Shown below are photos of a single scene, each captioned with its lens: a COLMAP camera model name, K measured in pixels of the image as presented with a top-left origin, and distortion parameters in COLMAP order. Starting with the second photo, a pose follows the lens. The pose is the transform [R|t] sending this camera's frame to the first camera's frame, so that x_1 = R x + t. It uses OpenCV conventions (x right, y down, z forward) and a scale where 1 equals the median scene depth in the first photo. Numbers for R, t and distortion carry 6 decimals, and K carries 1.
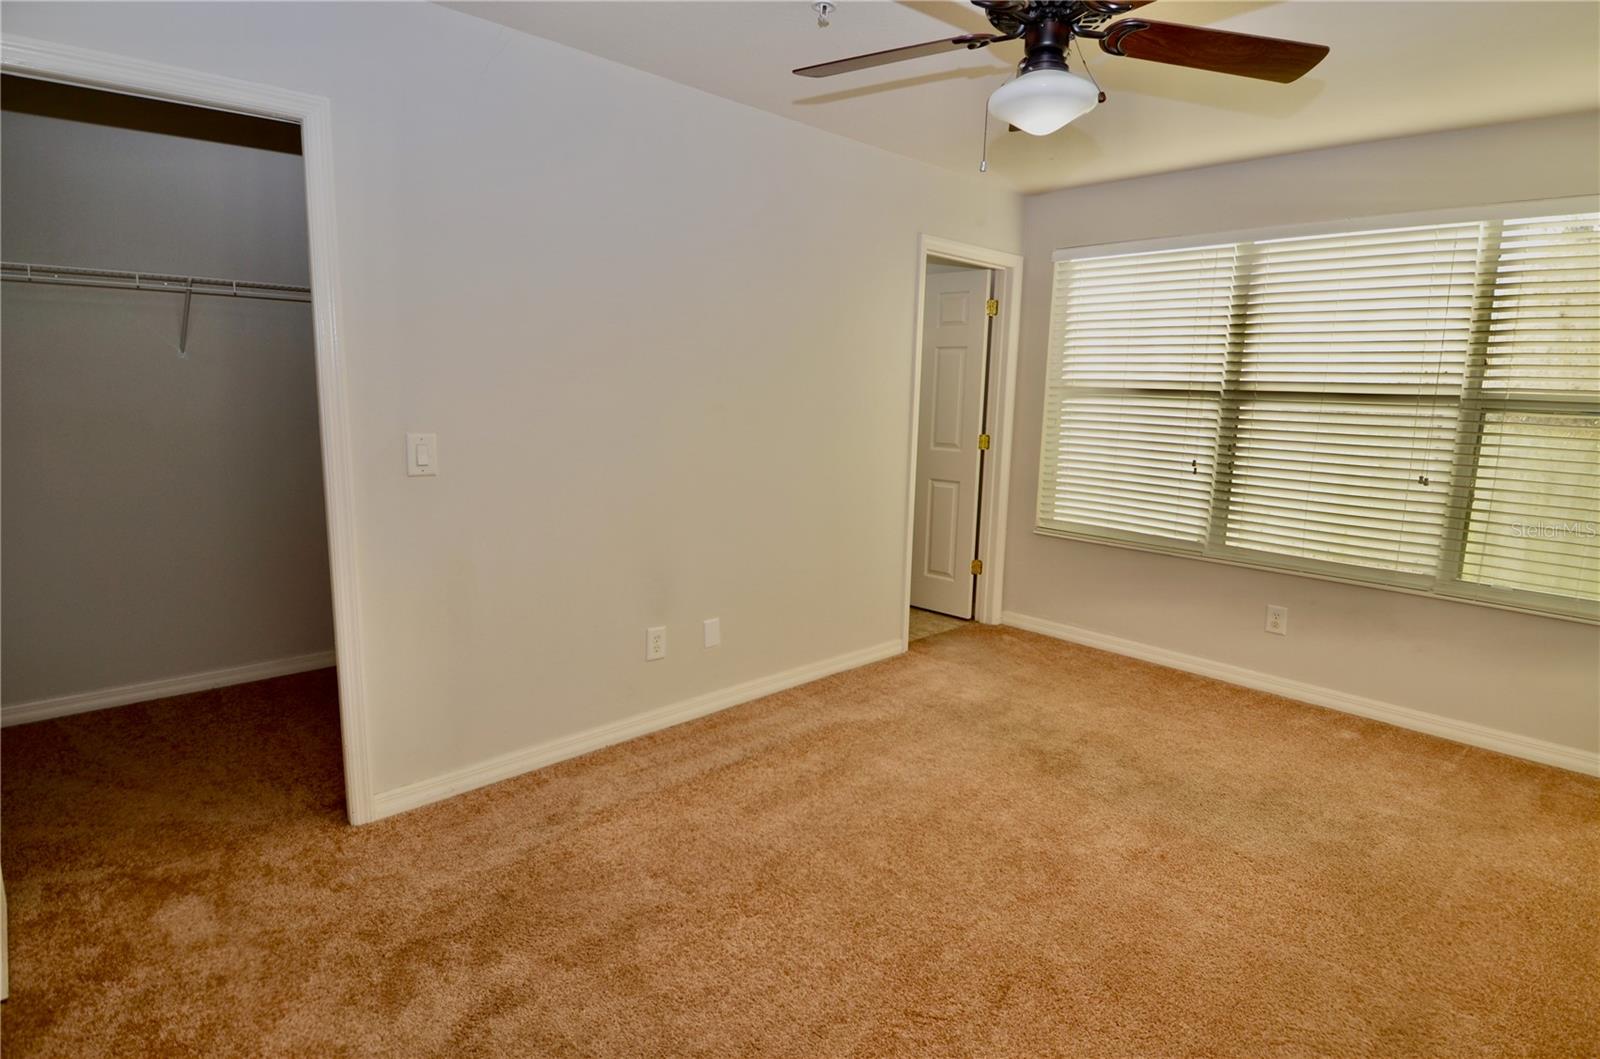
lens RADIAL K [[831.2, 0, 806.5], [0, 831.2, 524.6], [0, 0, 1]] dist [0.014892, -0.030222]
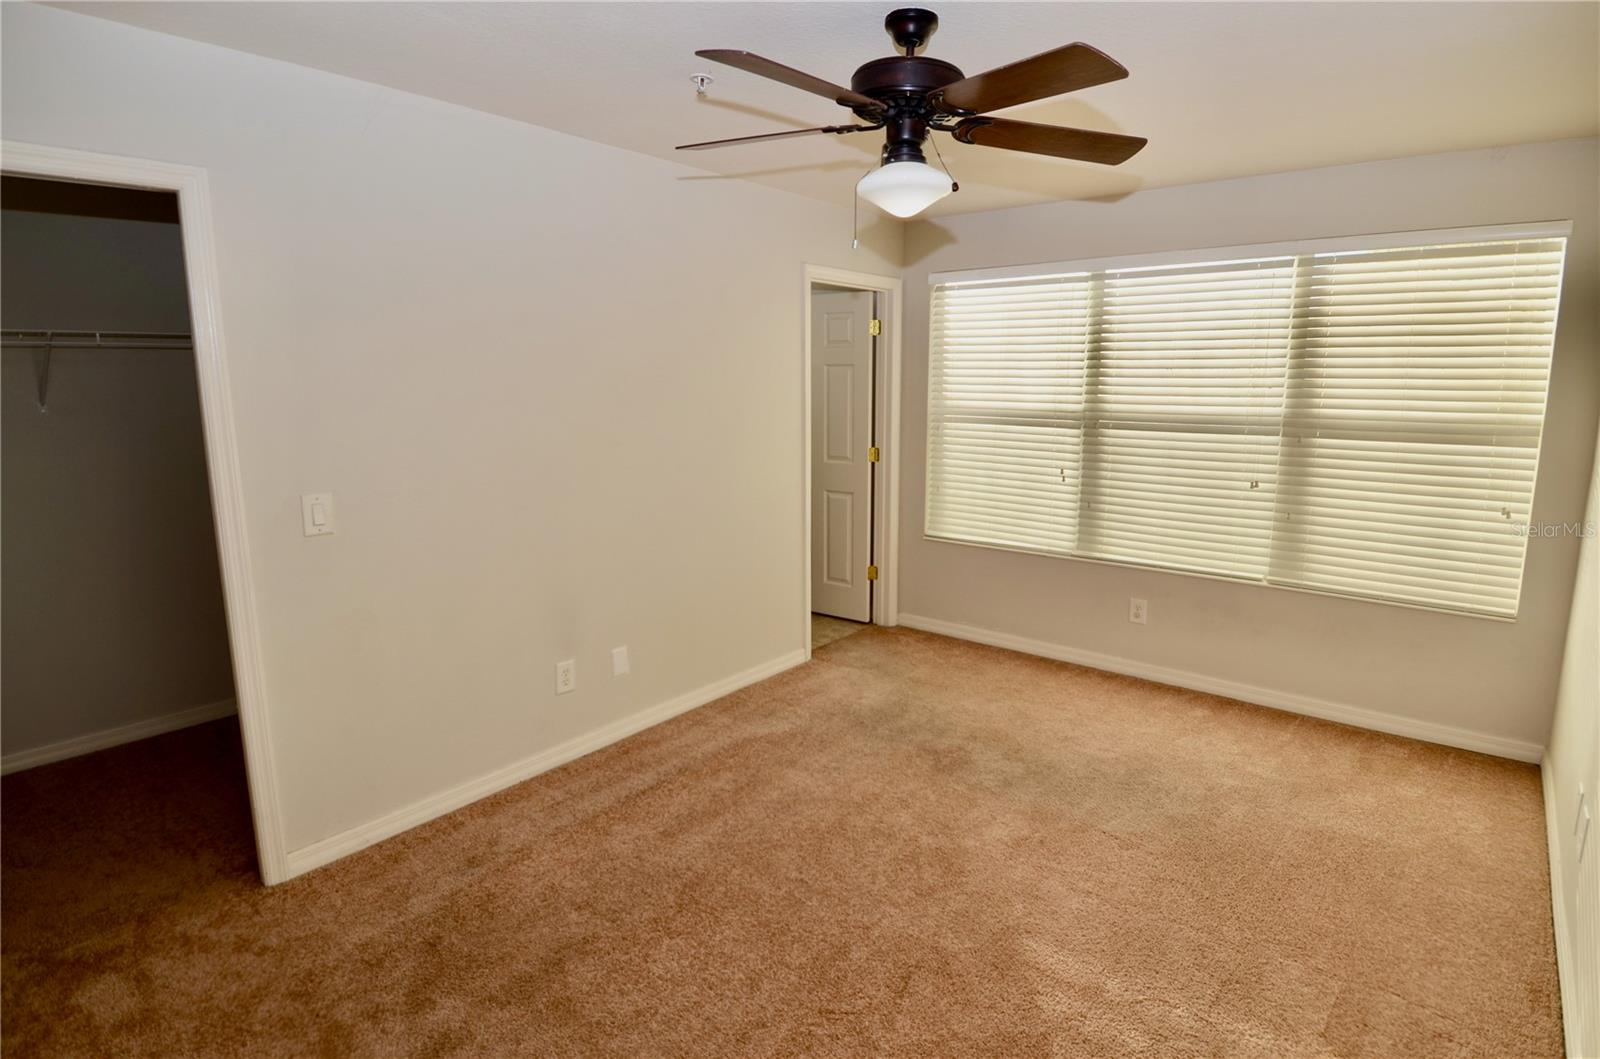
lens RADIAL K [[831.2, 0, 812.3], [0, 831.2, 530.9], [0, 0, 1]] dist [0.014892, -0.030222]
pose [[0.990907, -0.047464, 0.125897, -0.000289], [0.045376, 0.998782, 0.019403, -0.049913], [-0.126664, -0.013513, 0.991854, -0.060830]]
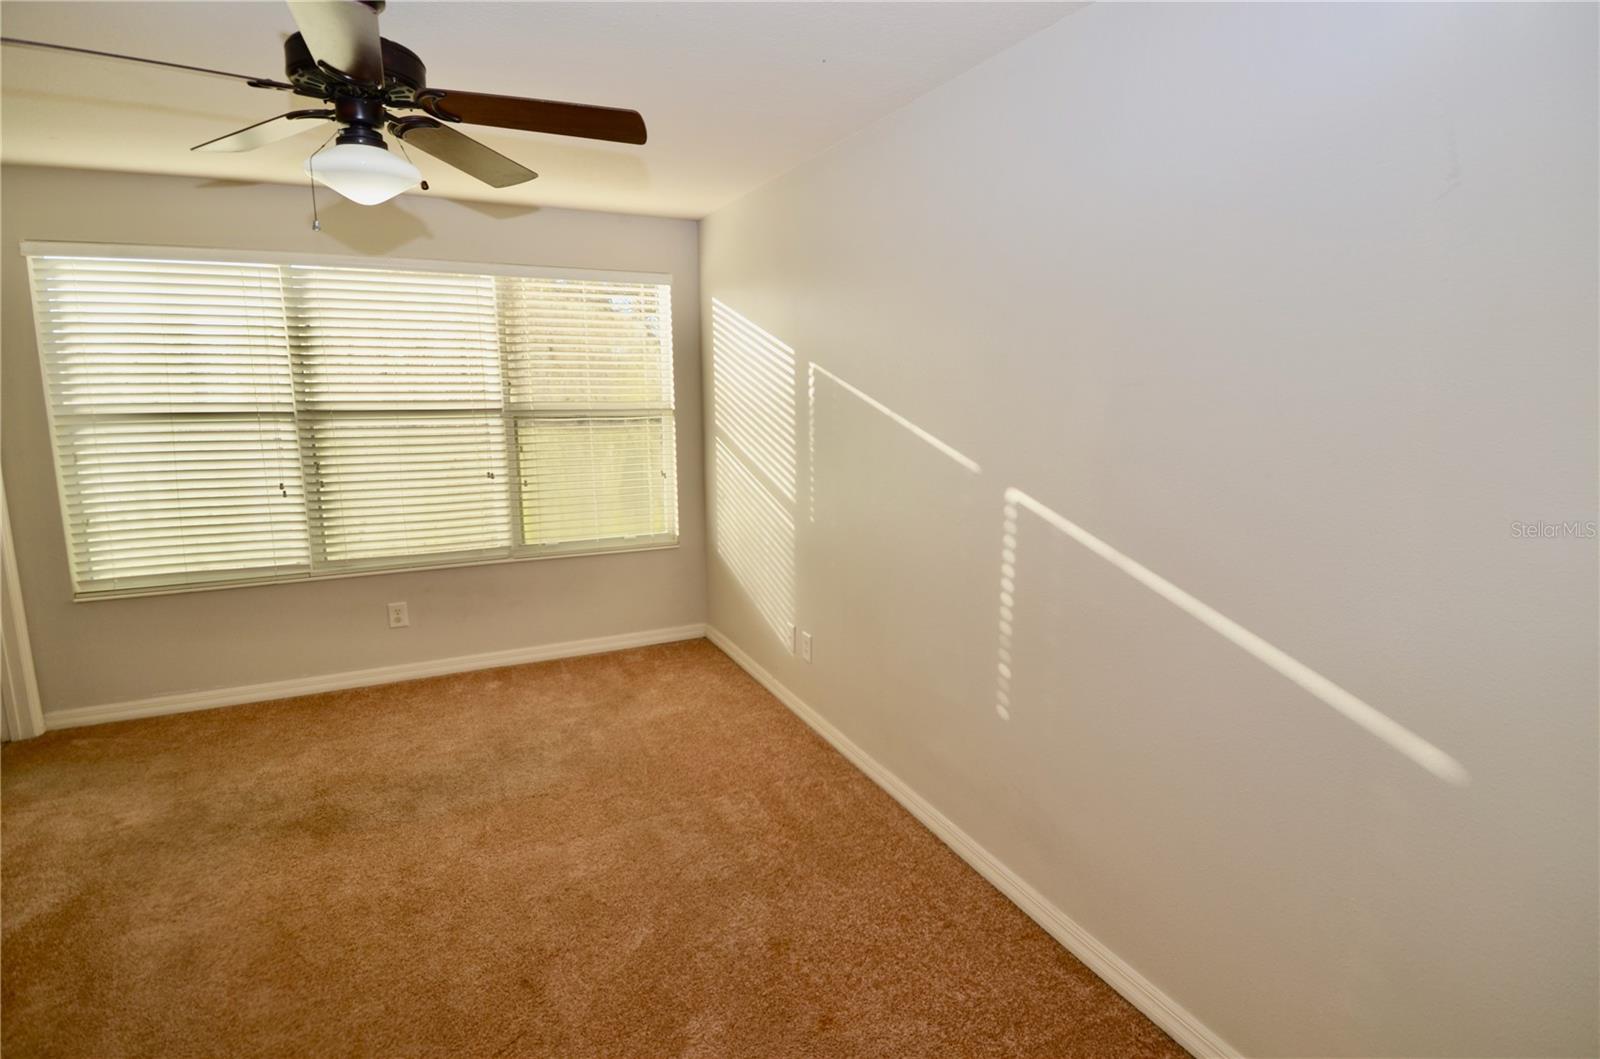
lens RADIAL K [[831.2, 0, 842.7], [0, 831.2, 518.1], [0, 0, 1]] dist [0.014892, -0.030222]
pose [[0.272911, -0.184214, 0.944238, -0.375301], [0.160230, 0.976491, 0.144195, -0.096706], [-0.948602, 0.111943, 0.296011, 0.123973]]
